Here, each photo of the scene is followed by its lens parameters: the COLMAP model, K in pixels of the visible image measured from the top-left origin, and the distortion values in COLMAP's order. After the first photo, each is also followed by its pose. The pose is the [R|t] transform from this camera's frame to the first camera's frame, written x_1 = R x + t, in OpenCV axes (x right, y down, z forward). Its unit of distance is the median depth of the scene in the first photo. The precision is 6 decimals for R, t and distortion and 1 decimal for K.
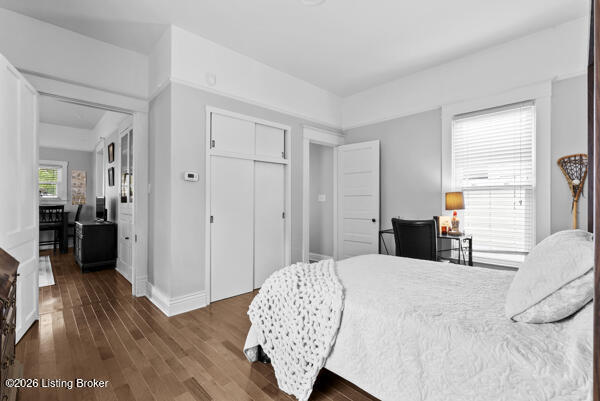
lens RADIAL K [[269.5, 0, 295.4], [0, 269.5, 199.7], [0, 0, 1]] dist [0.005006, 0.000729]
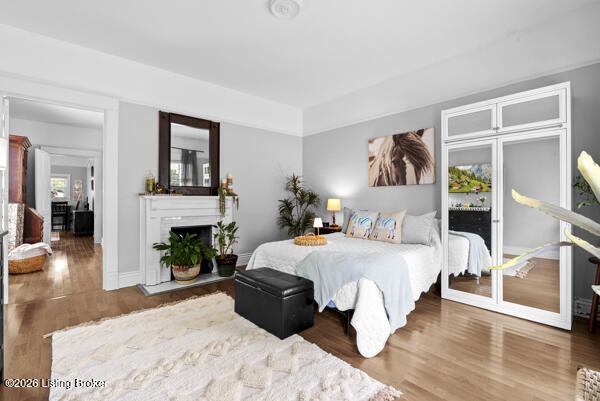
lens RADIAL K [[269.5, 0, 301.0], [0, 269.5, 201.0], [0, 0, 1]] dist [0.005006, 0.000729]
pose [[0.999647, 0.003354, -0.026355, 0.570817], [-0.003170, 0.999970, 0.007038, 0.000767], [0.026377, -0.006952, 0.999628, -0.572203]]
